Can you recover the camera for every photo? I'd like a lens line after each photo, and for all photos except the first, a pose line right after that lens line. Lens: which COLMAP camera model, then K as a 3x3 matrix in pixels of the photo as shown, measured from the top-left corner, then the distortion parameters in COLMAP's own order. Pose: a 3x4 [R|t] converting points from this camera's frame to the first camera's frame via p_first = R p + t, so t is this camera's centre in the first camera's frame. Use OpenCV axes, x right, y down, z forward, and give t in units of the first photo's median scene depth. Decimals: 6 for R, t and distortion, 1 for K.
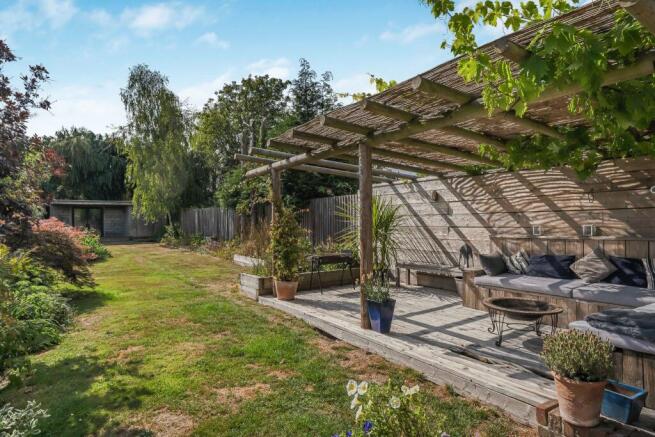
lens RADIAL K [[379.5, 0, 327.5], [0, 379.5, 218.5], [0, 0, 1]] dist [-0.080836, -0.000110]
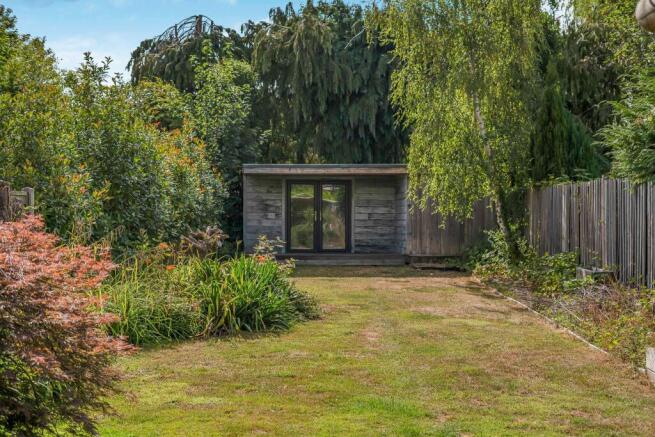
lens RADIAL K [[958.1, 0, 327.5], [0, 958.1, 218.5], [0, 0, 1]] dist [-0.010699, 0.000508]
pose [[0.813416, 0.015314, -0.581481, -0.014416], [-0.008267, 0.999857, 0.014768, -0.004188], [0.581624, -0.007205, 0.813426, 0.142525]]
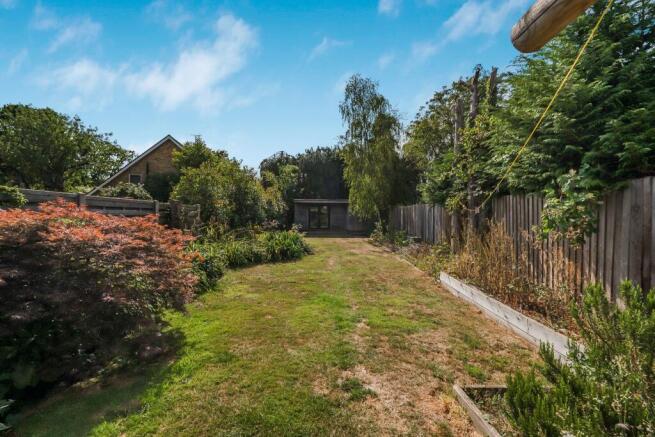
lens RADIAL K [[290.9, 0, 327.5], [0, 290.9, 218.5], [0, 0, 1]] dist [0.001213, 0.000036]
pose [[0.814980, 0.025343, -0.578934, -0.056272], [-0.018874, 0.999674, 0.017192, -0.002654], [0.579181, -0.003084, 0.815193, 0.227032]]
